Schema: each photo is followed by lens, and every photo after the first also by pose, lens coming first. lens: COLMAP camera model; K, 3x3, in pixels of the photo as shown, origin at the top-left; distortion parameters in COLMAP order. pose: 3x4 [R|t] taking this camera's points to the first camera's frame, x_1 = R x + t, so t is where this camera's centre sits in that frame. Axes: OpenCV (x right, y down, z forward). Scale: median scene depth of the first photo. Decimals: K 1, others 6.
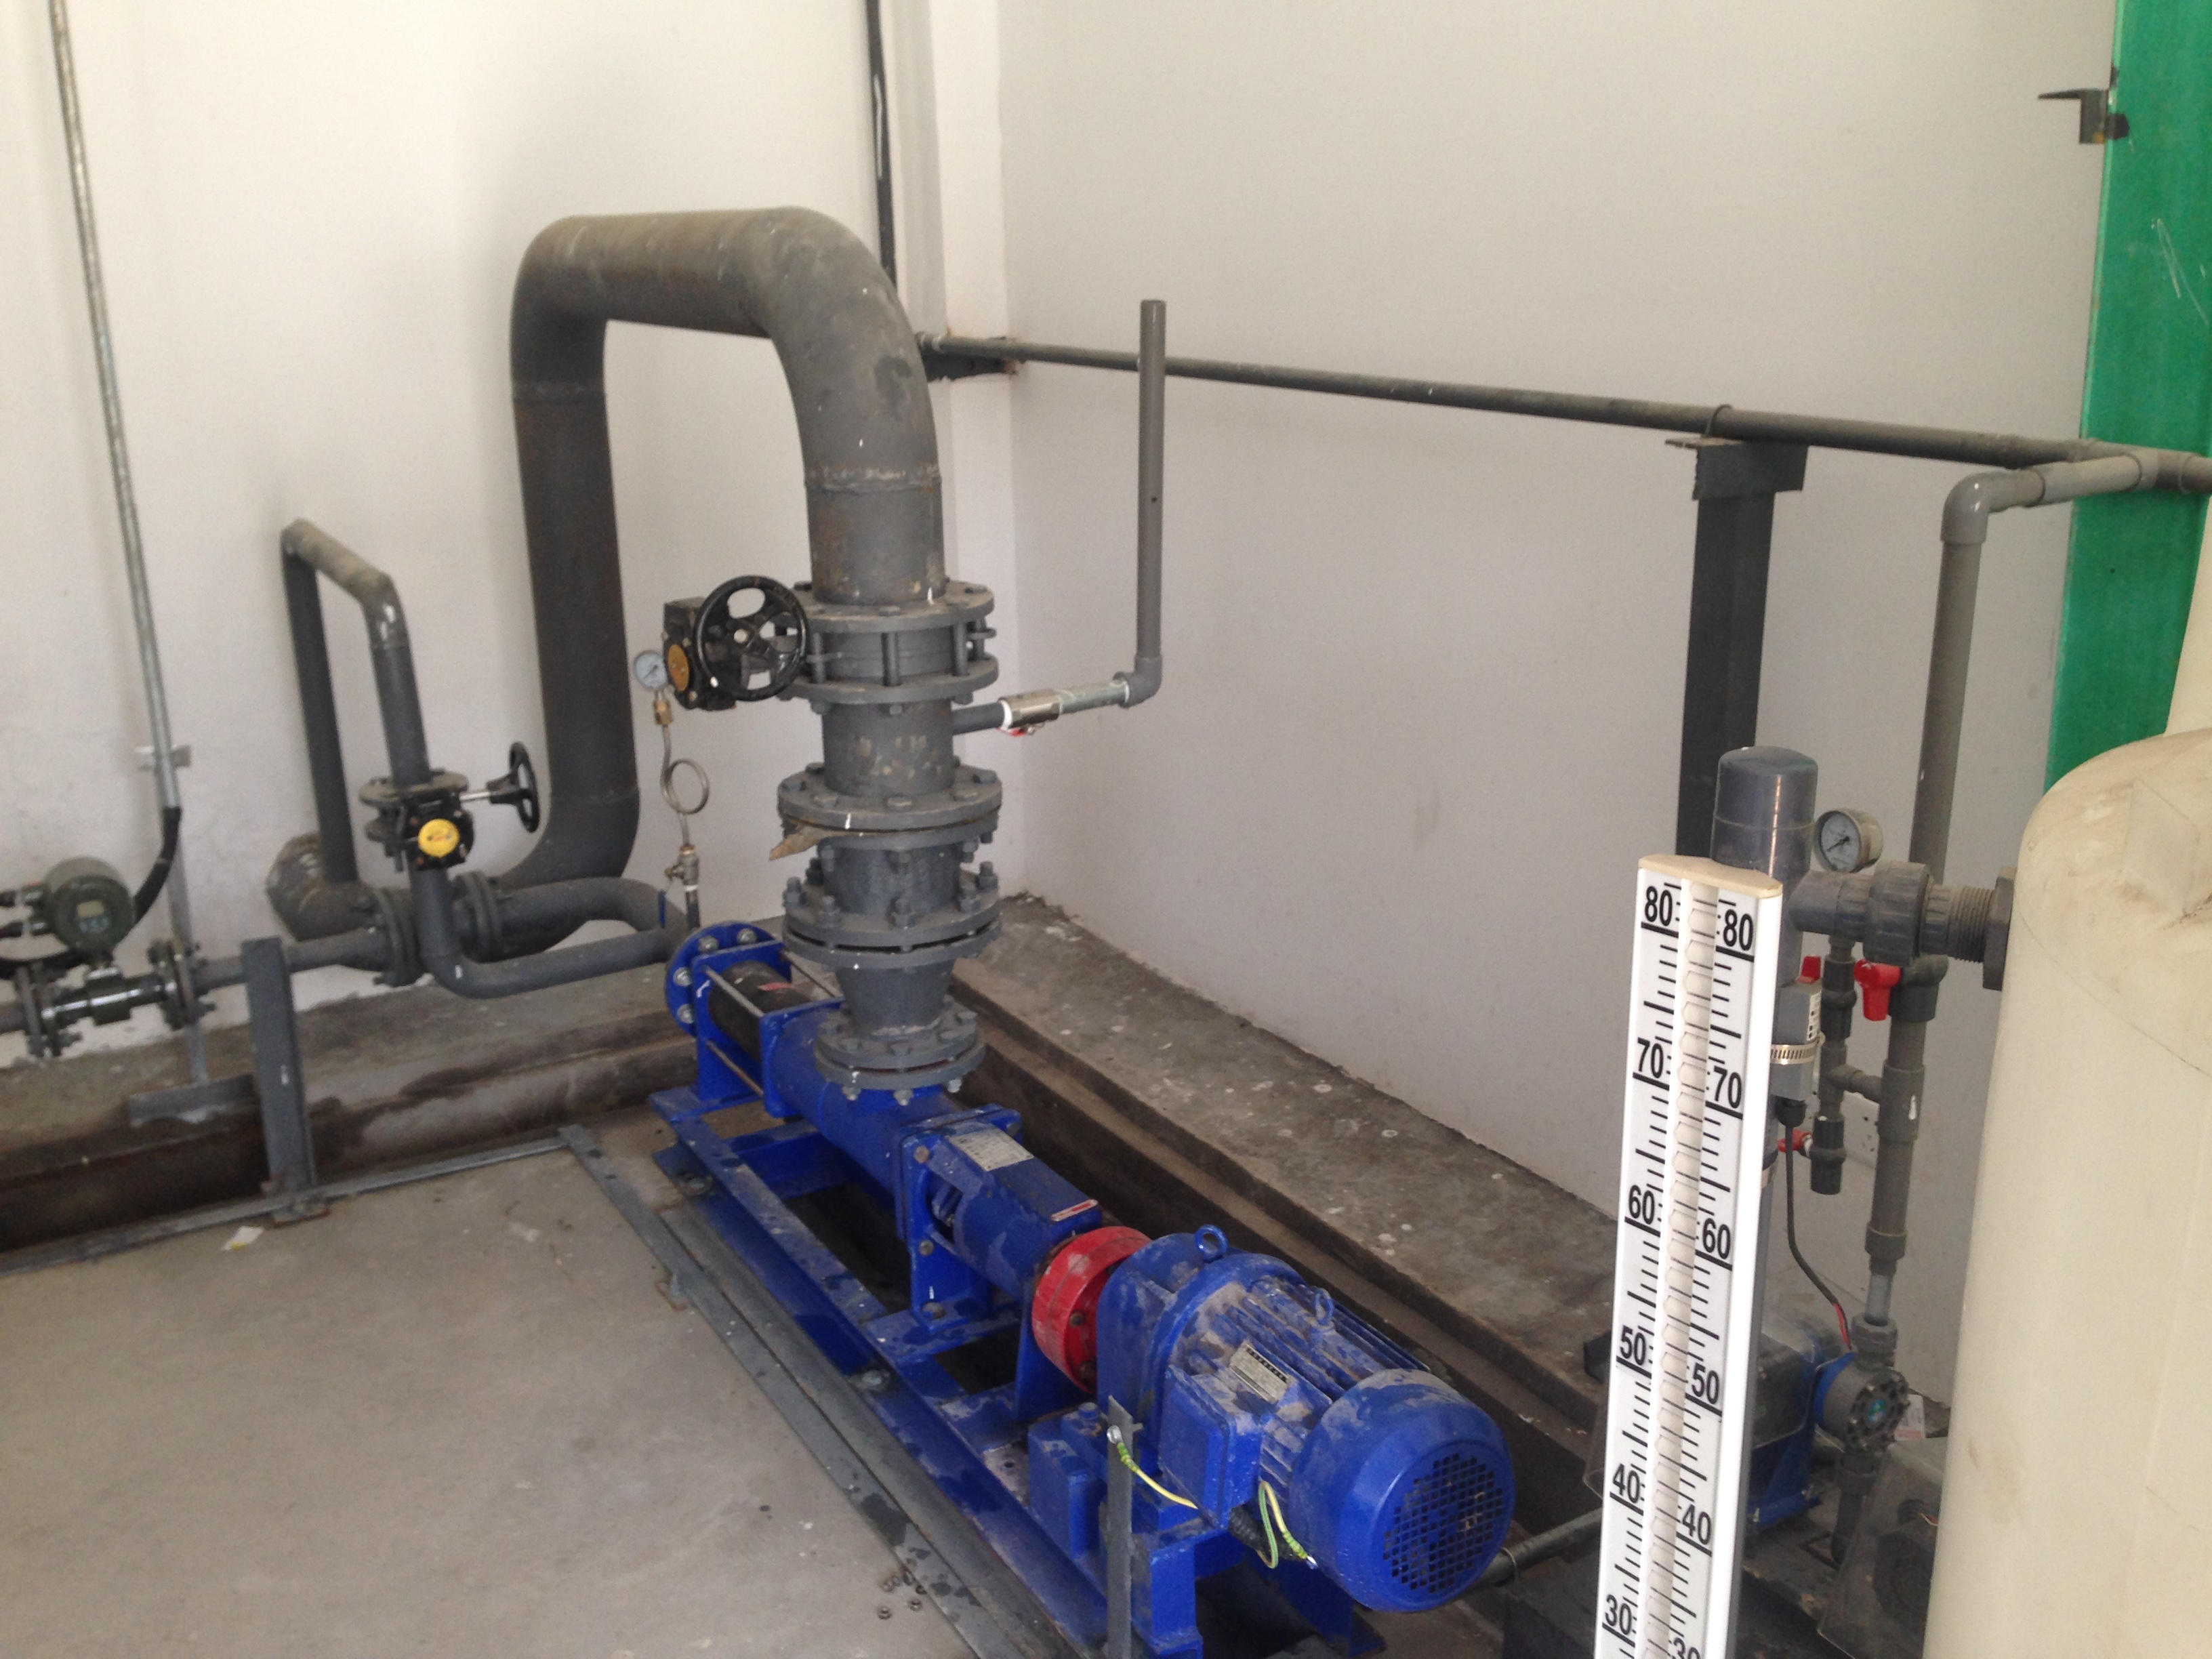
lens RADIAL K [[2040.6, 0, 1064.2], [0, 2040.6, 854.7], [0, 0, 1]] dist [0.148727, -0.258700]
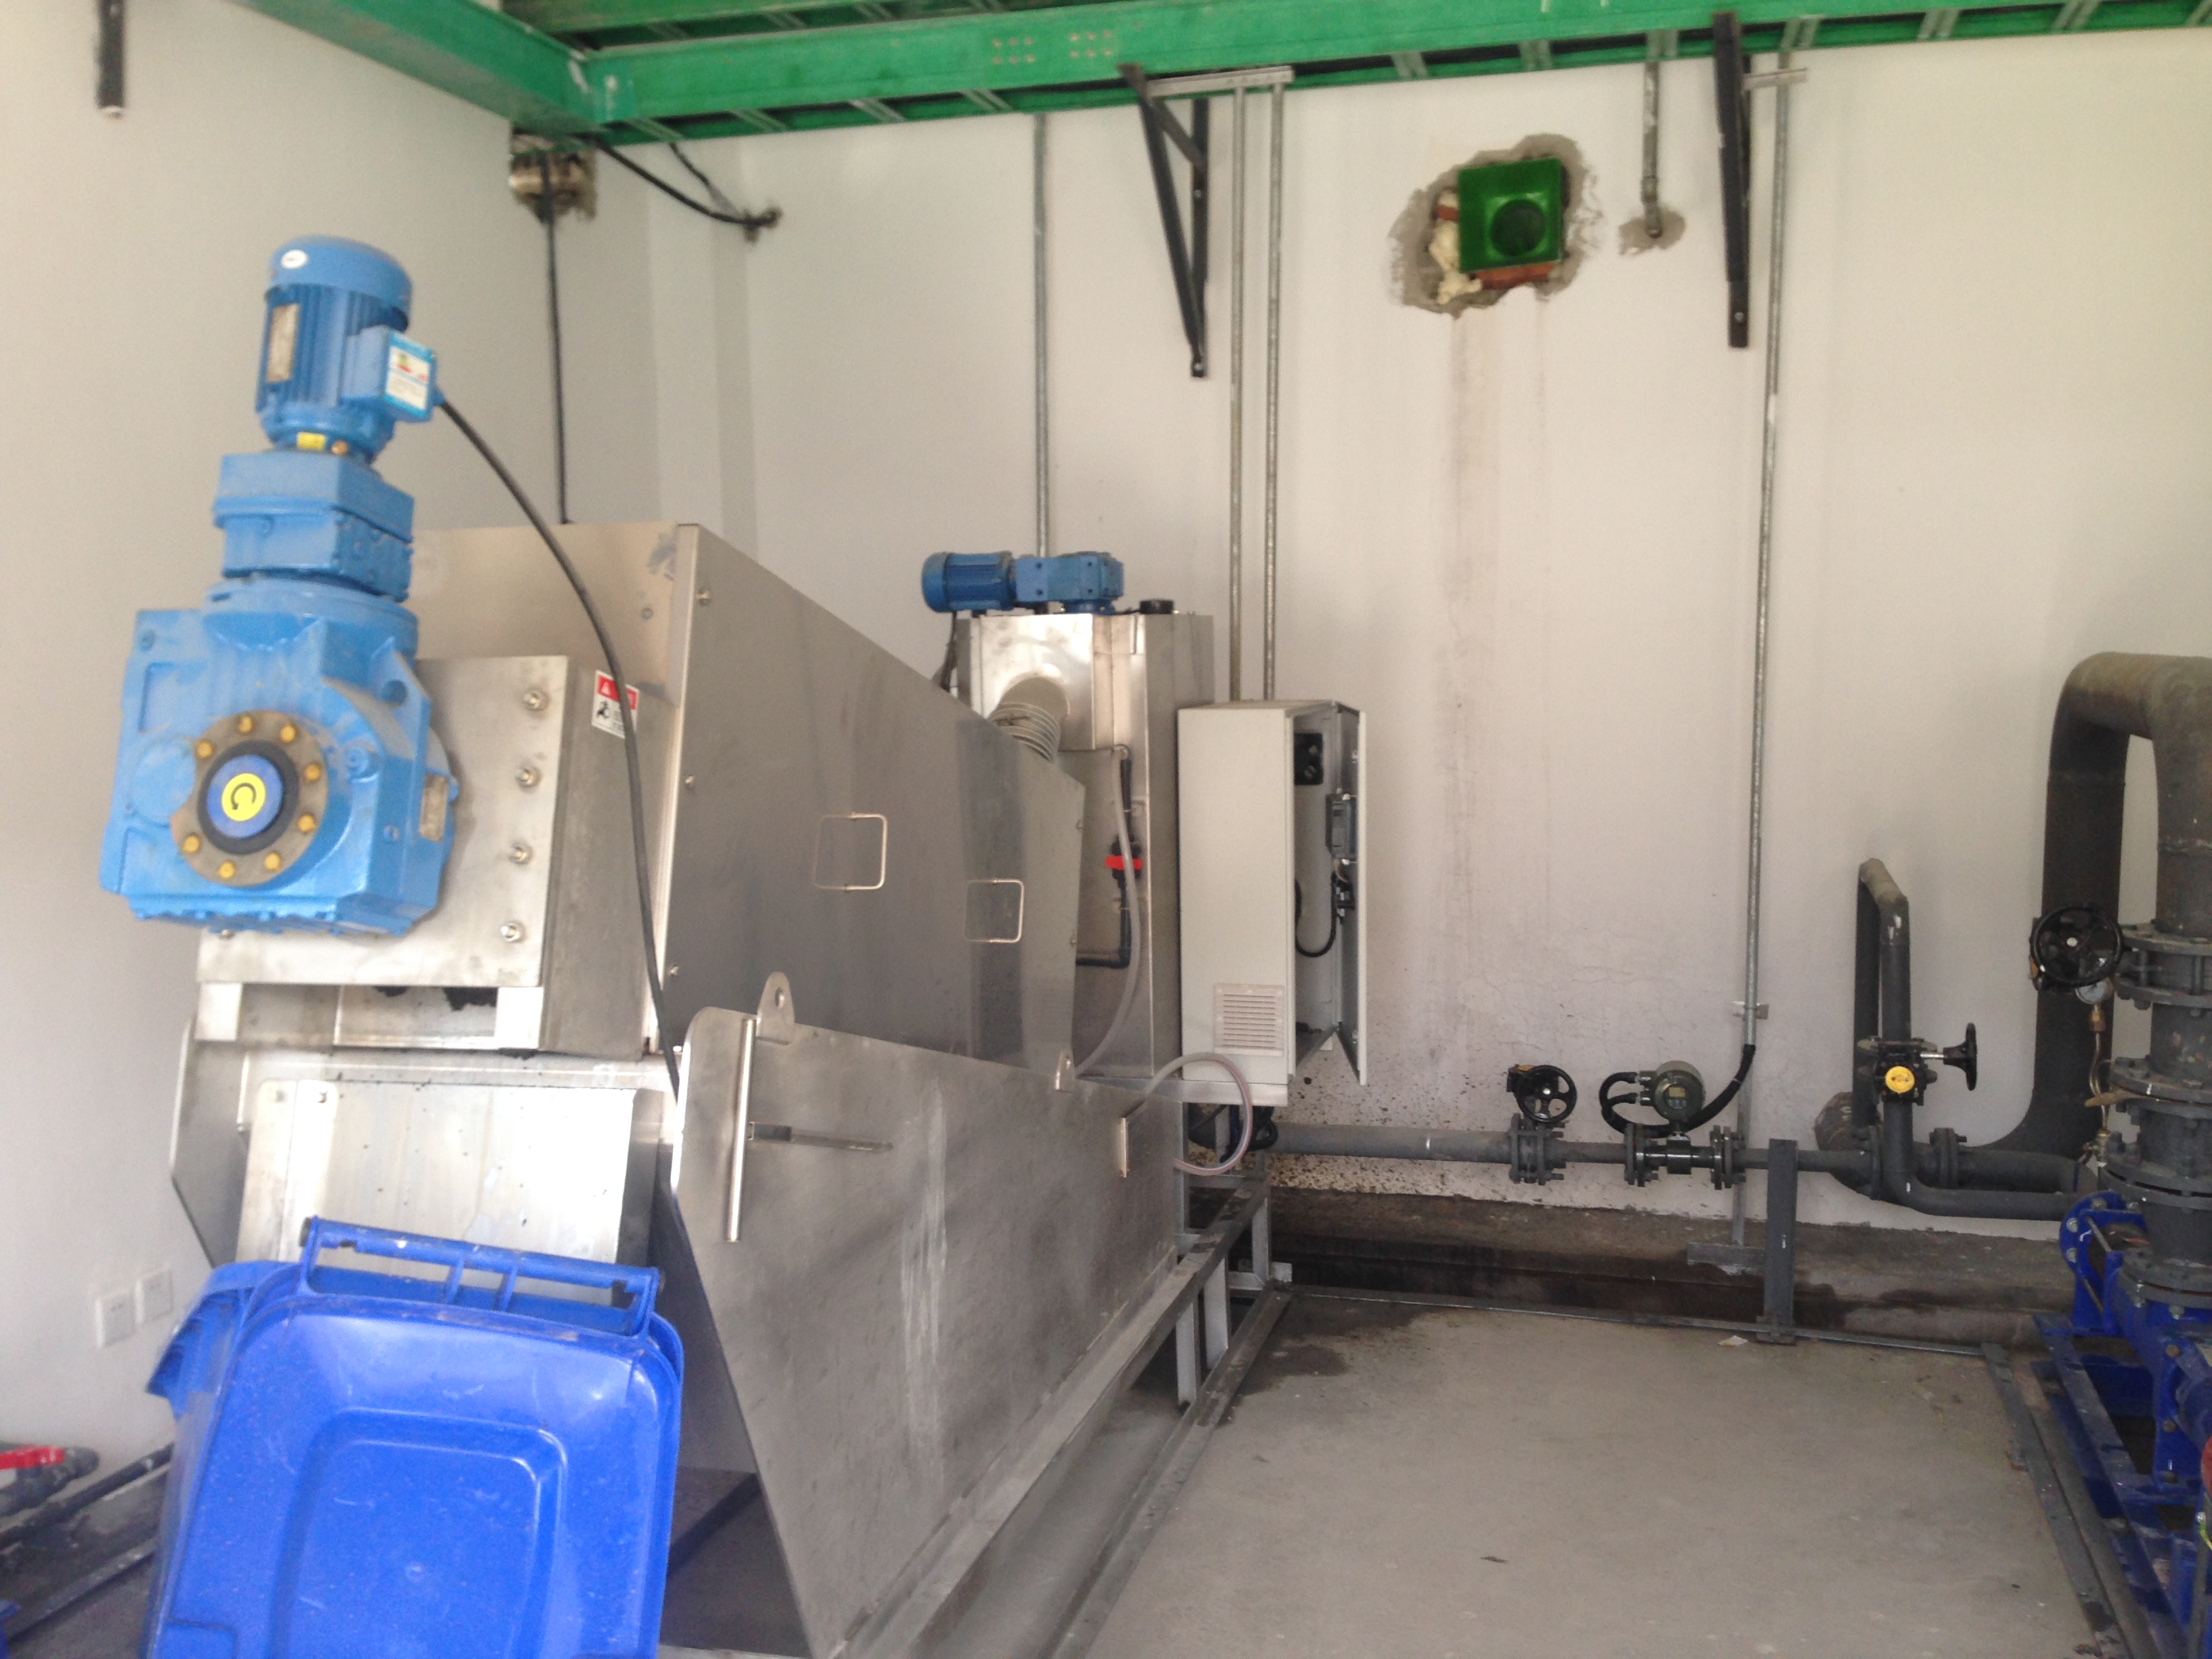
lens RADIAL K [[2119.4, 0, 1106.0], [0, 2119.4, 829.5], [0, 0, 1]] dist [0.012093, -0.192445]
pose [[0.705996, 0.075961, -0.704130, 0.306590], [-0.210290, 0.971875, -0.106003, 0.090045], [0.676274, 0.222909, 0.702114, -0.401824]]
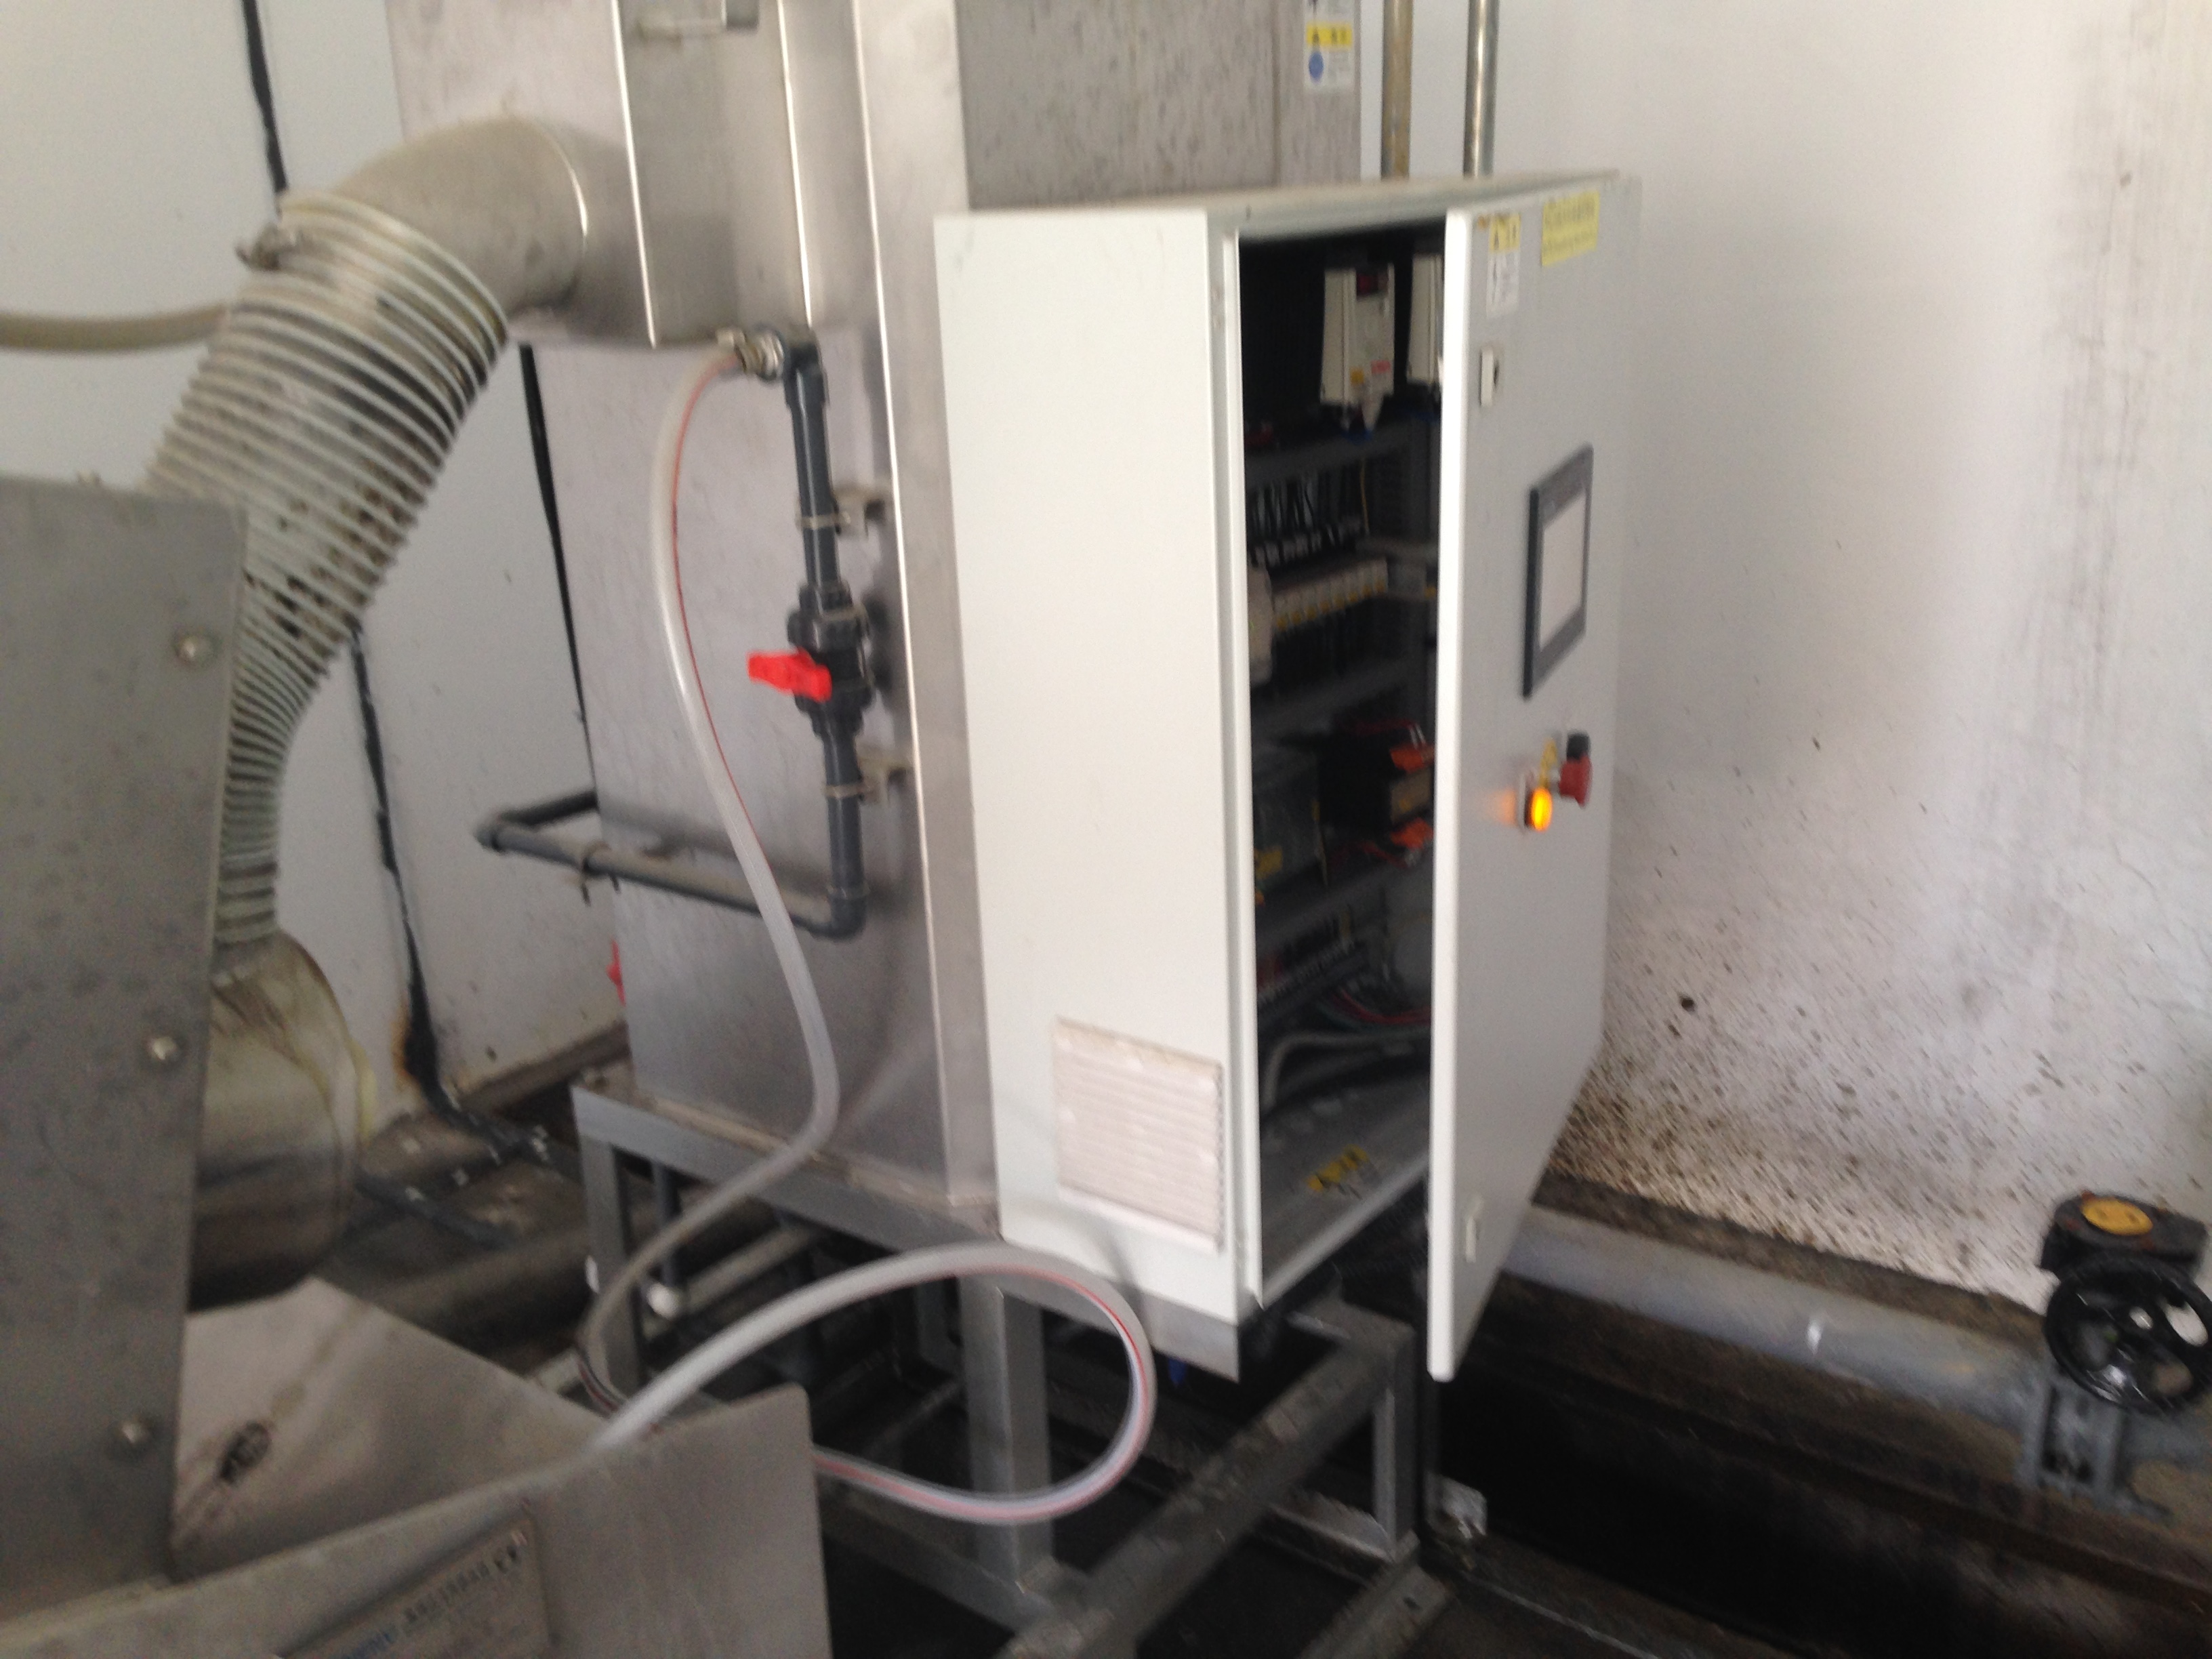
lens RADIAL K [[2040.6, 0, 1064.2], [0, 2040.6, 854.7], [0, 0, 1]] dist [0.148727, -0.258700]
pose [[0.376739, 0.304228, -0.874936, -0.256950], [-0.240735, 0.944231, 0.224665, -0.141488], [0.894491, 0.125988, 0.428966, 0.524664]]
